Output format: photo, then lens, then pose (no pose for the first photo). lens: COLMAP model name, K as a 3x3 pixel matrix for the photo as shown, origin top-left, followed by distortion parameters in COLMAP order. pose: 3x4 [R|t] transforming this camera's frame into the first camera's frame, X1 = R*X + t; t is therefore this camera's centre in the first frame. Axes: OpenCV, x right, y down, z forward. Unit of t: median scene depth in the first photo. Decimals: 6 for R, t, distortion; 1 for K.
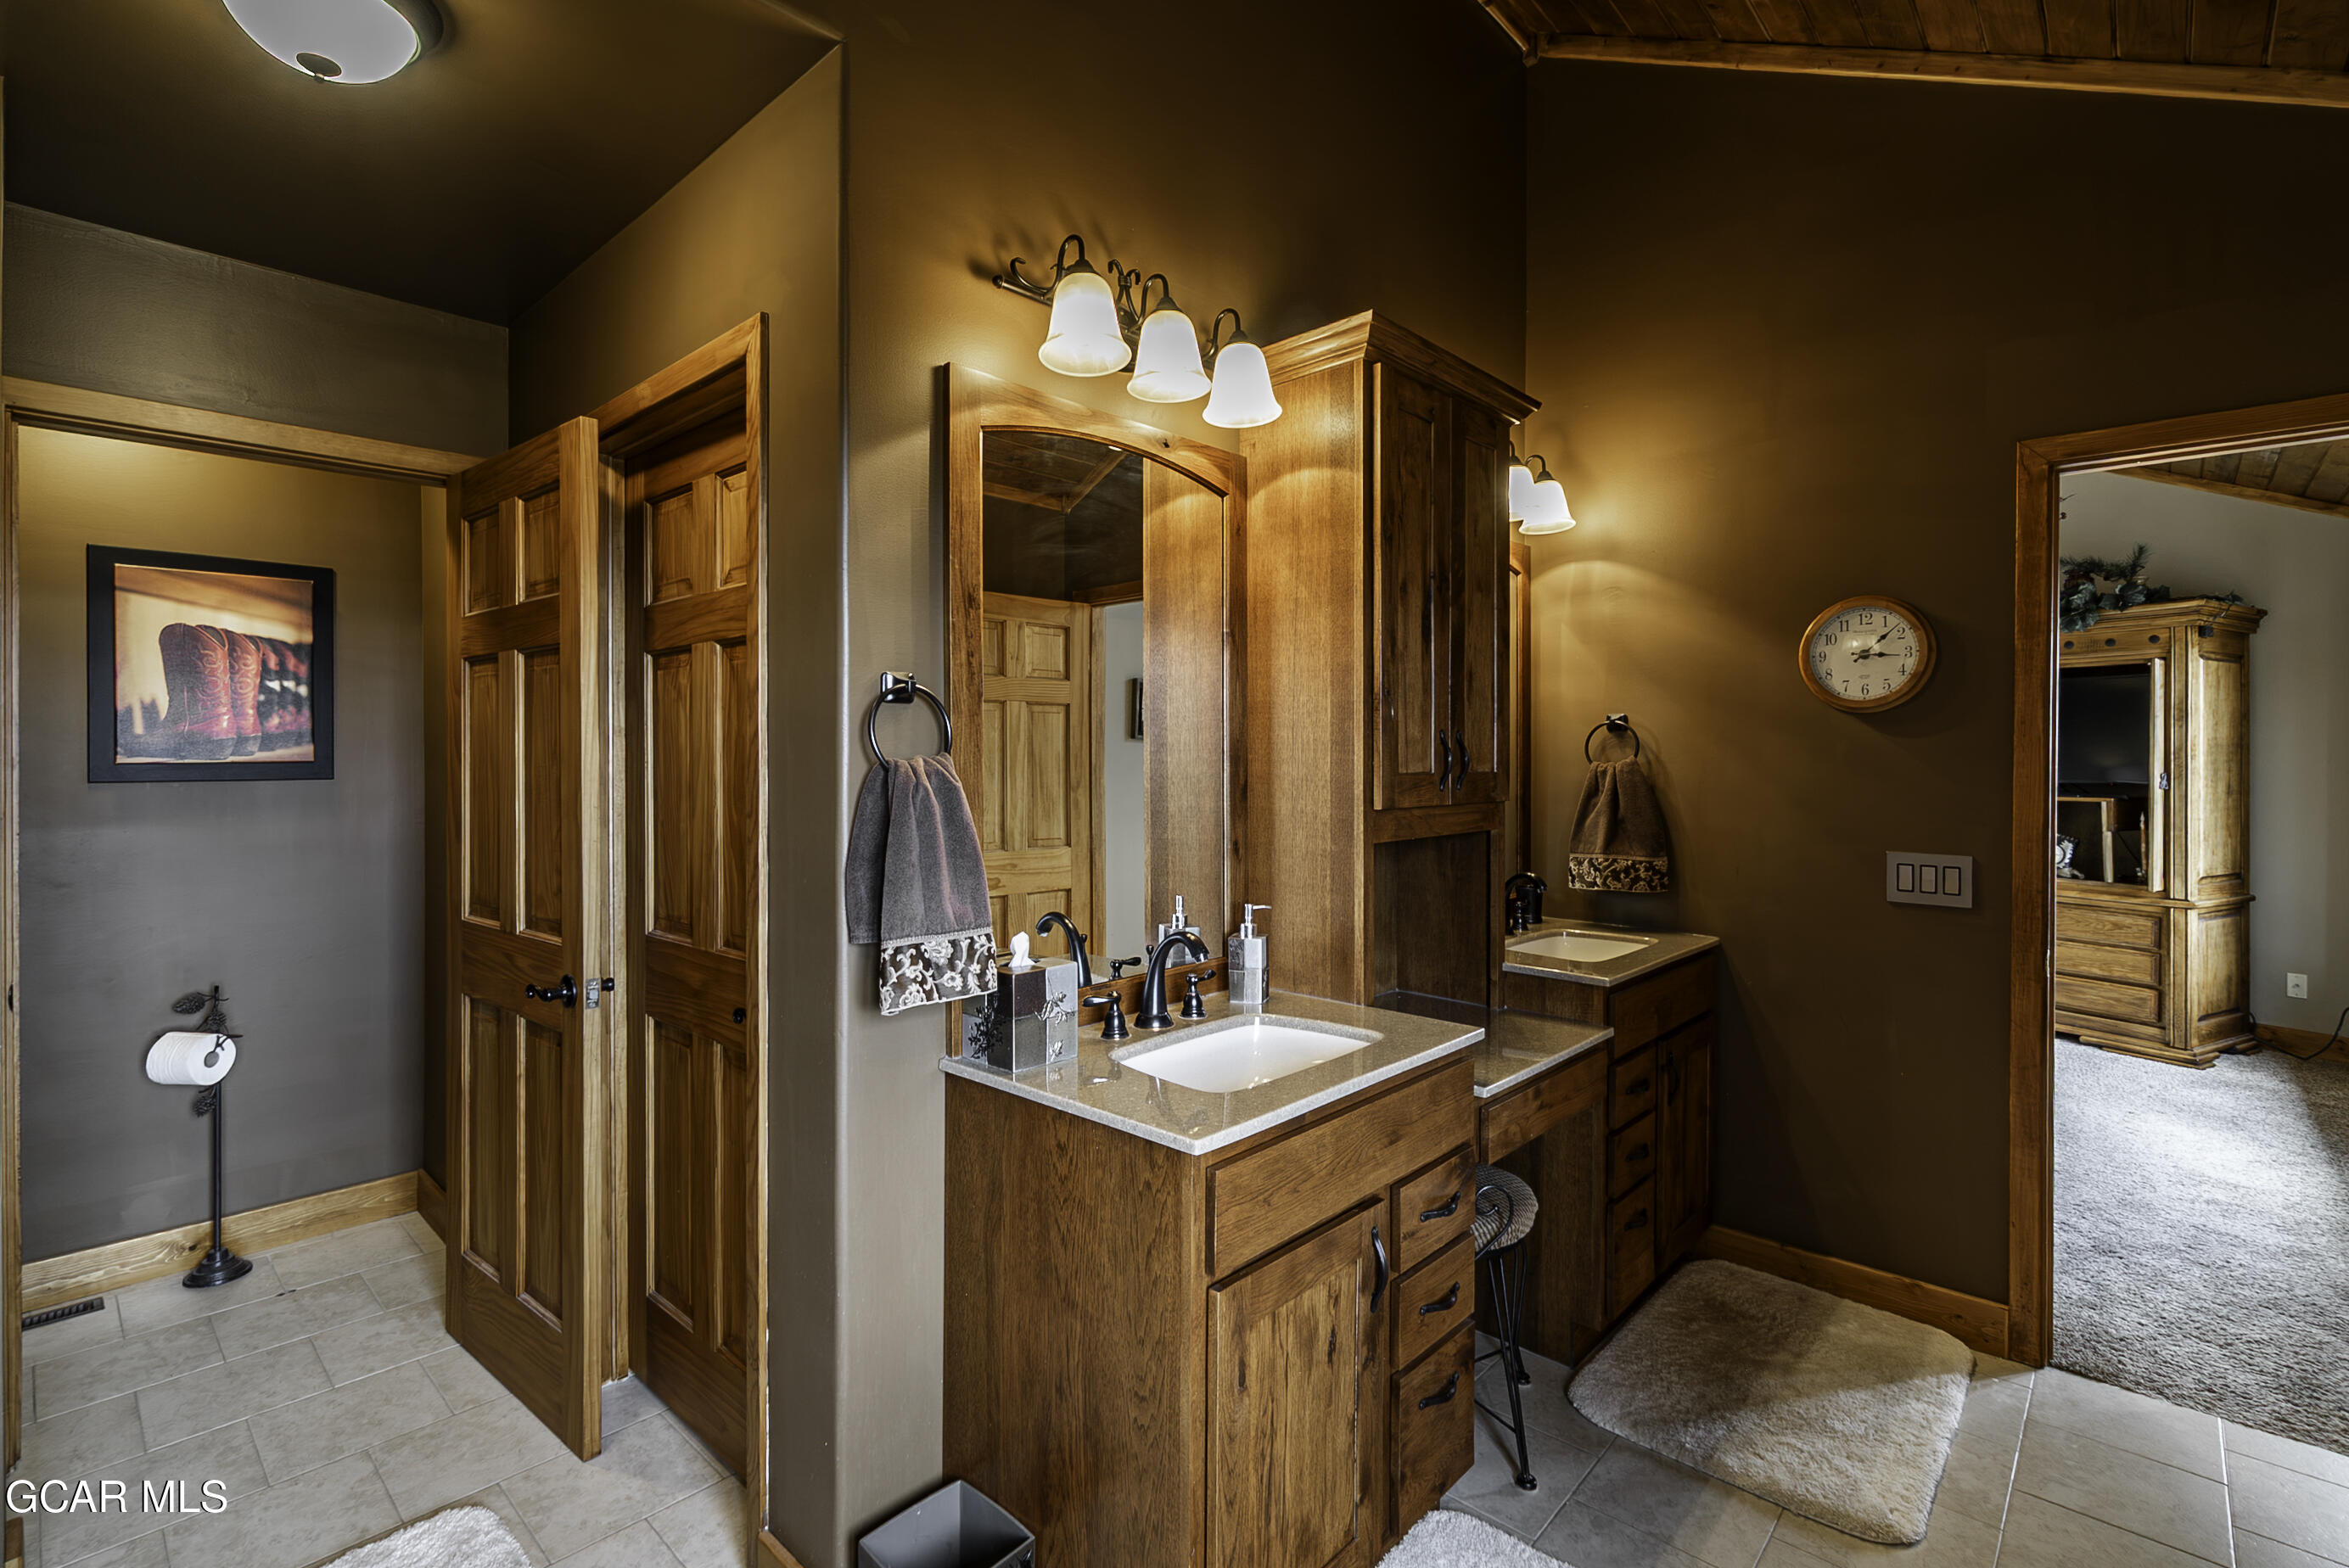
lens RADIAL K [[1048.9, 0, 1166.0], [0, 1048.9, 753.5], [0, 0, 1]] dist [-0.009516, -0.002058]
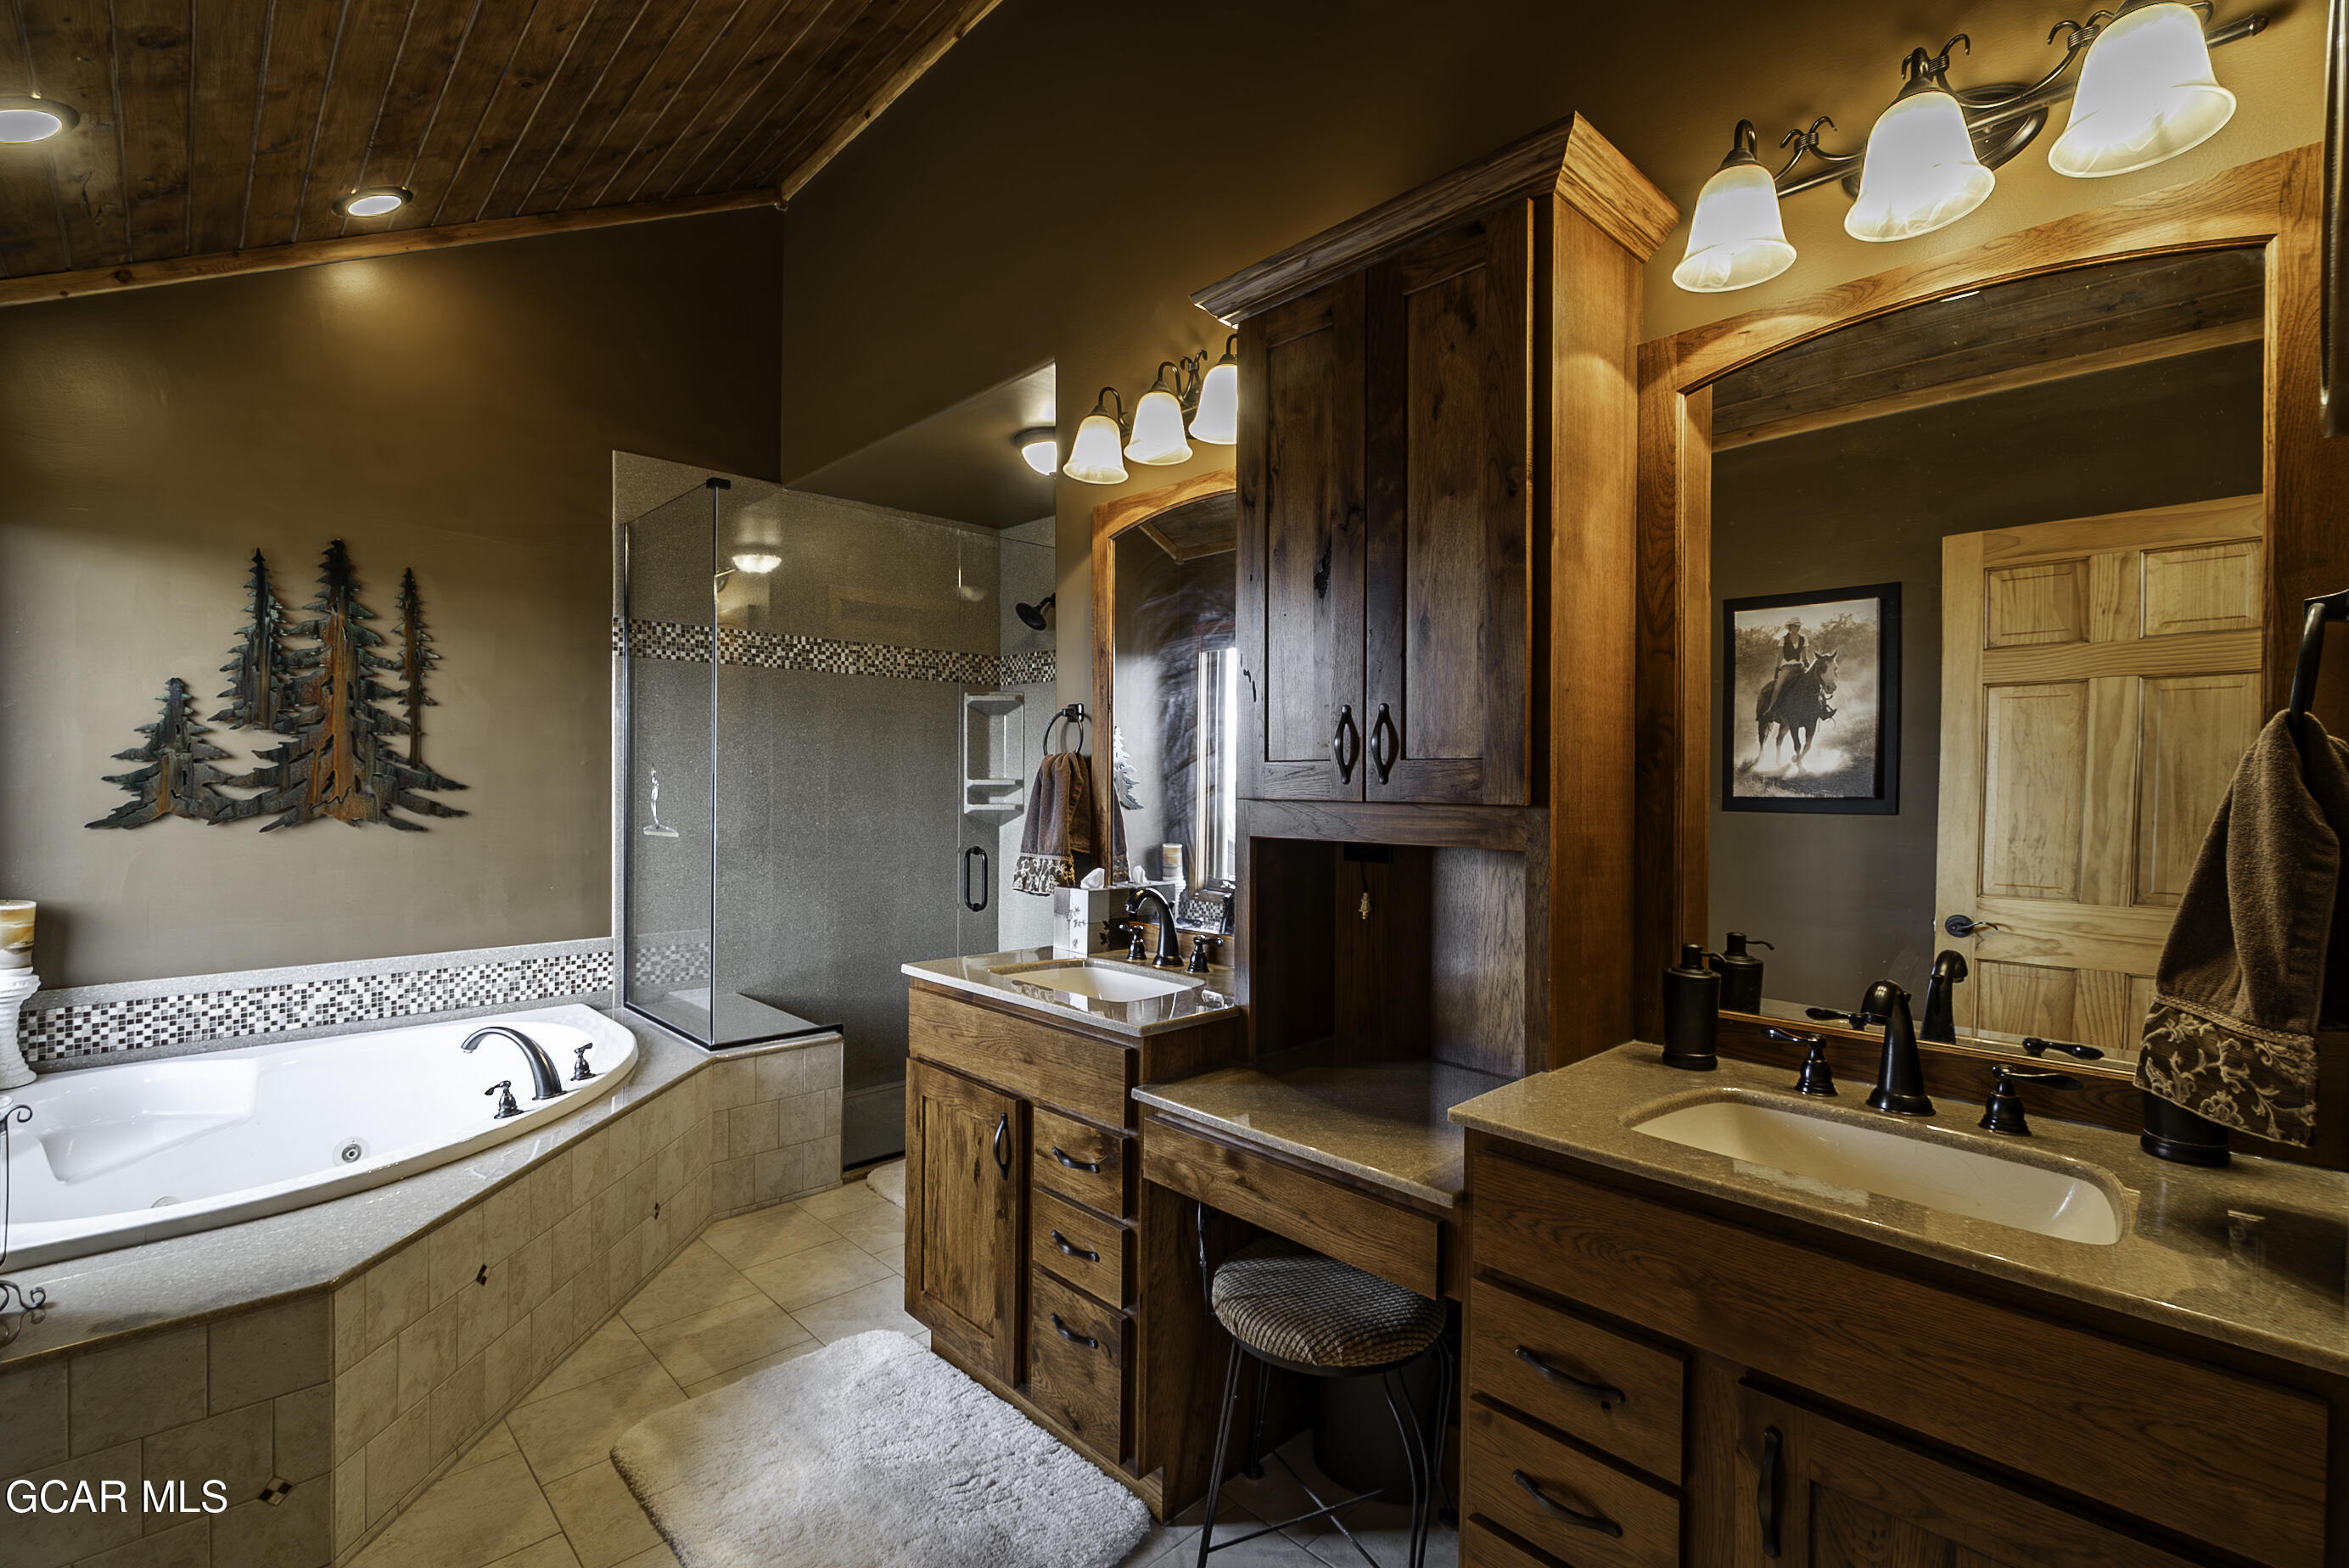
lens RADIAL K [[1048.9, 0, 1171.1], [0, 1048.9, 793.1], [0, 0, 1]] dist [-0.009516, -0.002058]
pose [[-0.052056, 0.007842, -0.998613, 1.301728], [-0.004131, 0.999959, 0.008068, 0.045483], [0.998636, 0.004546, -0.052021, 1.129337]]
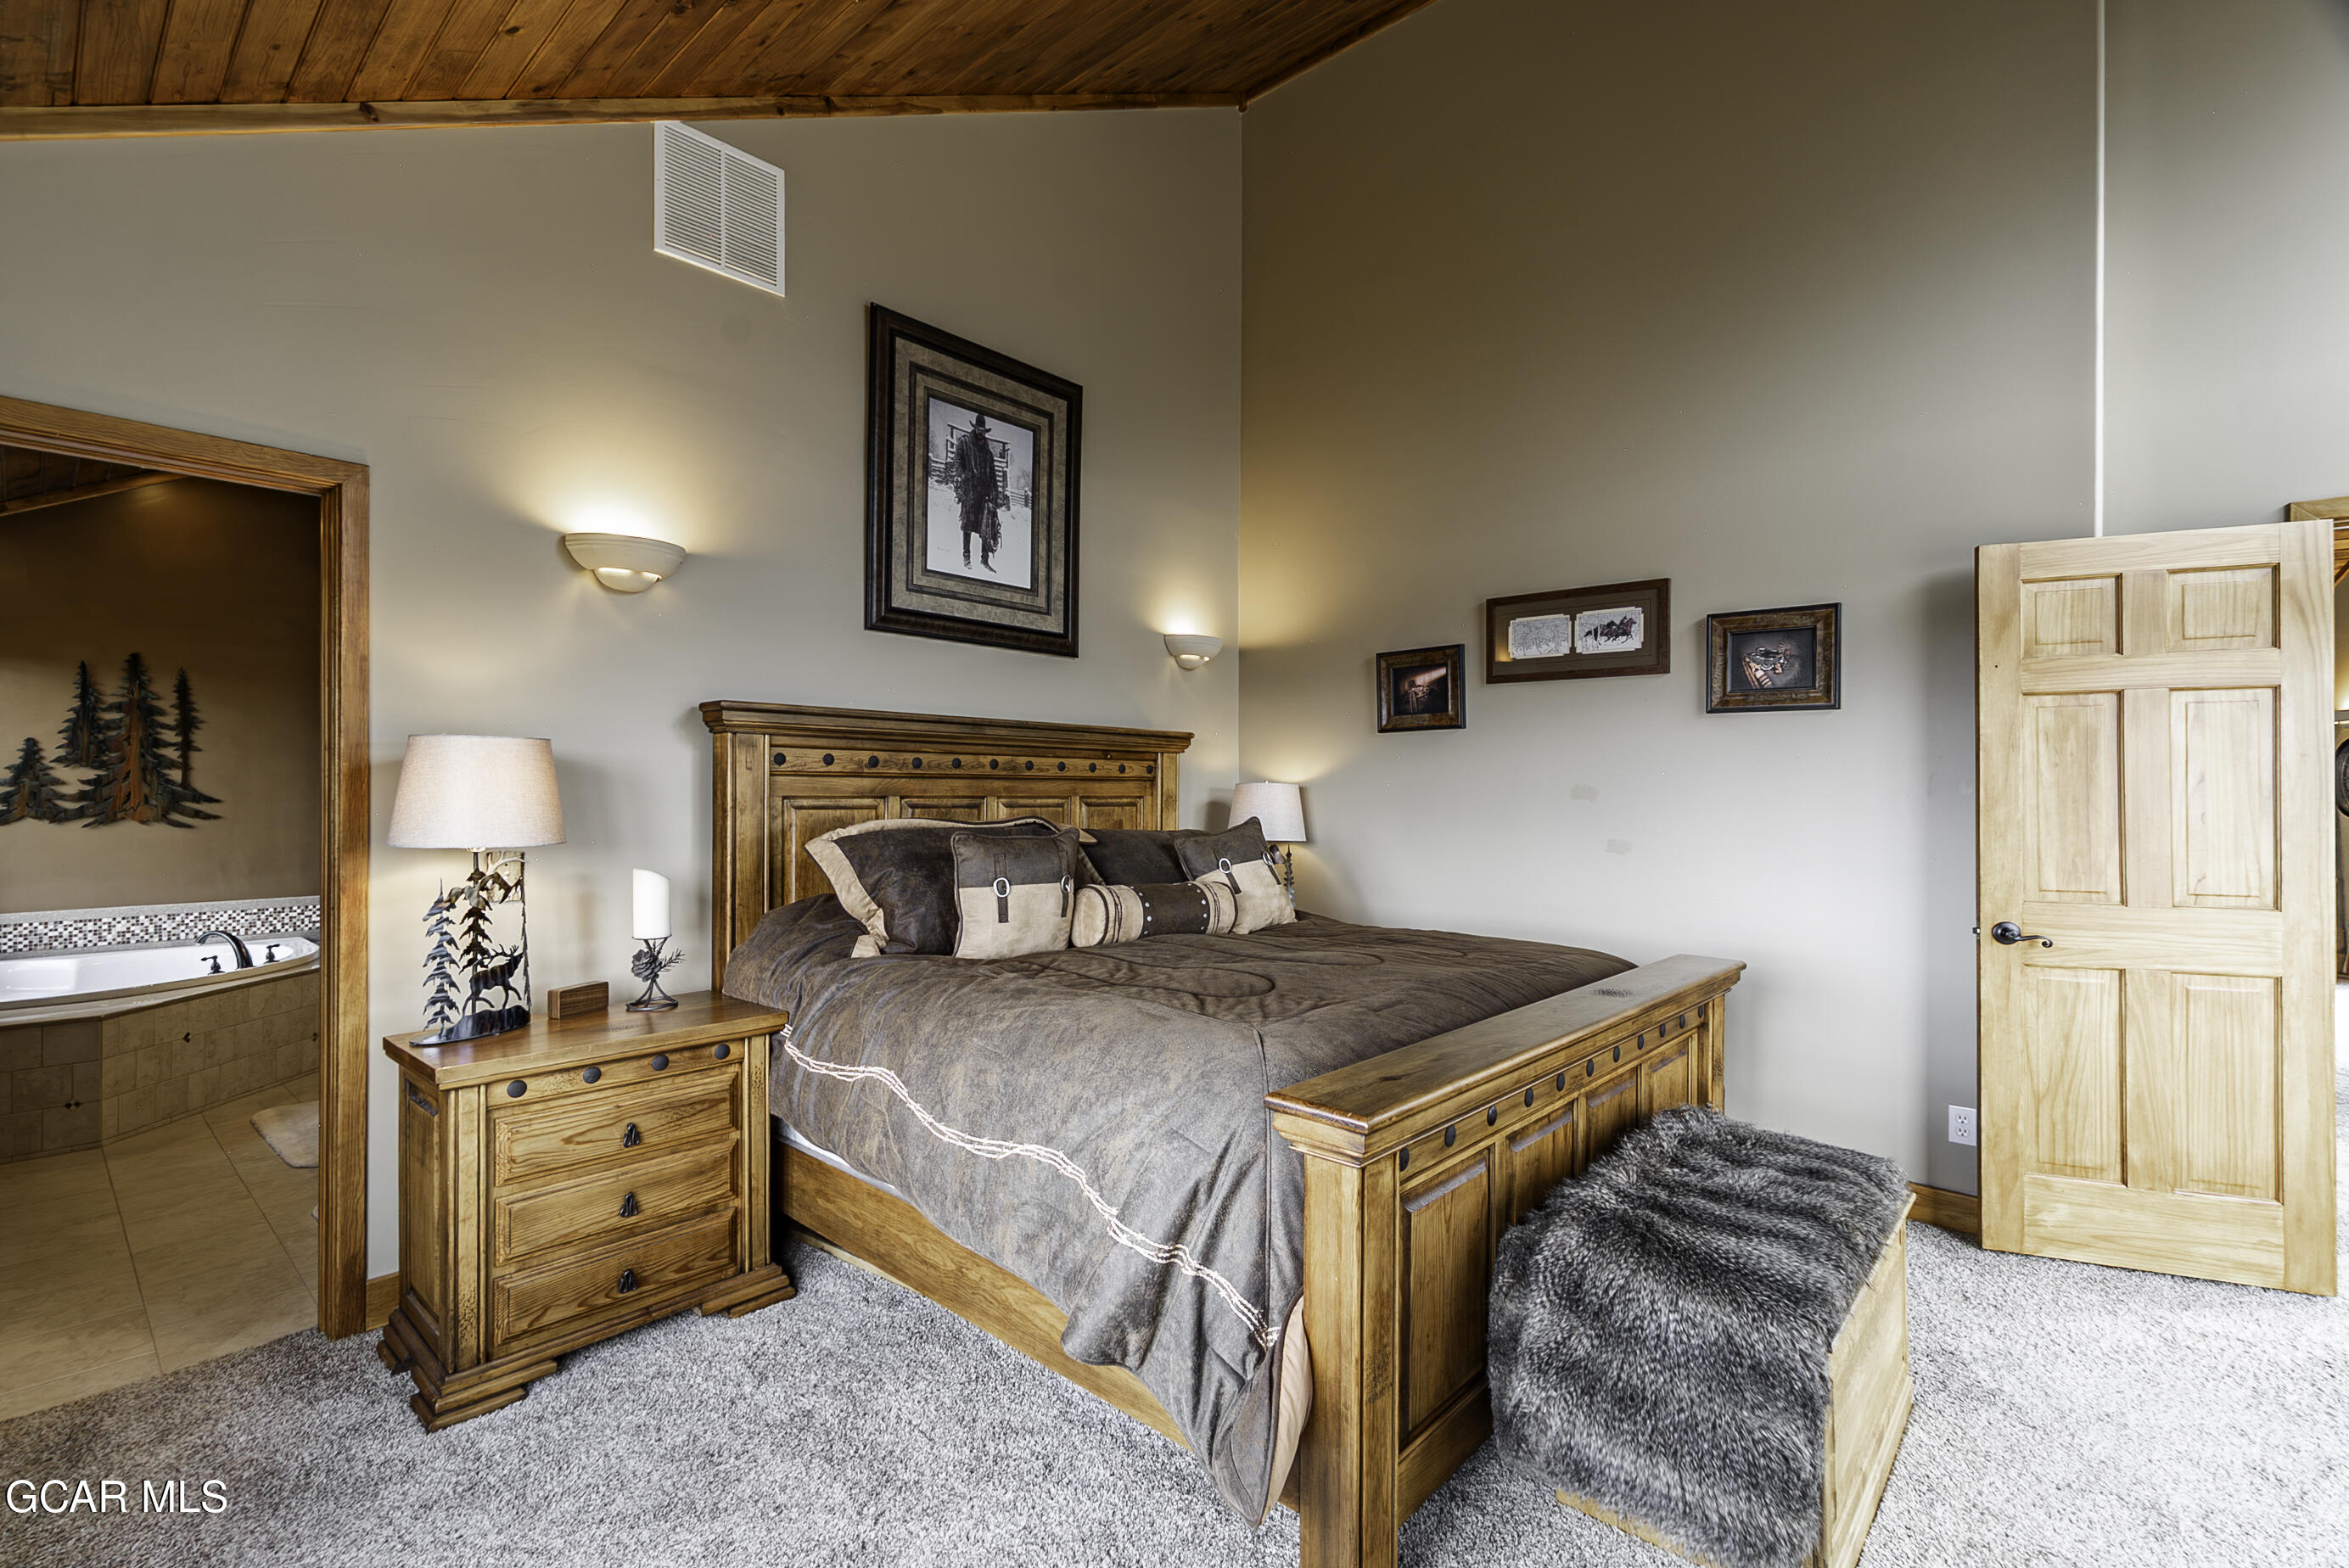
lens RADIAL K [[1048.9, 0, 1183.2], [0, 1048.9, 790.1], [0, 0, 1]] dist [-0.009516, -0.002058]
pose [[0.027513, -0.008790, -0.999583, 1.986541], [0.000823, 0.999961, -0.008771, 0.049294], [0.999621, -0.000581, 0.027519, 1.847096]]
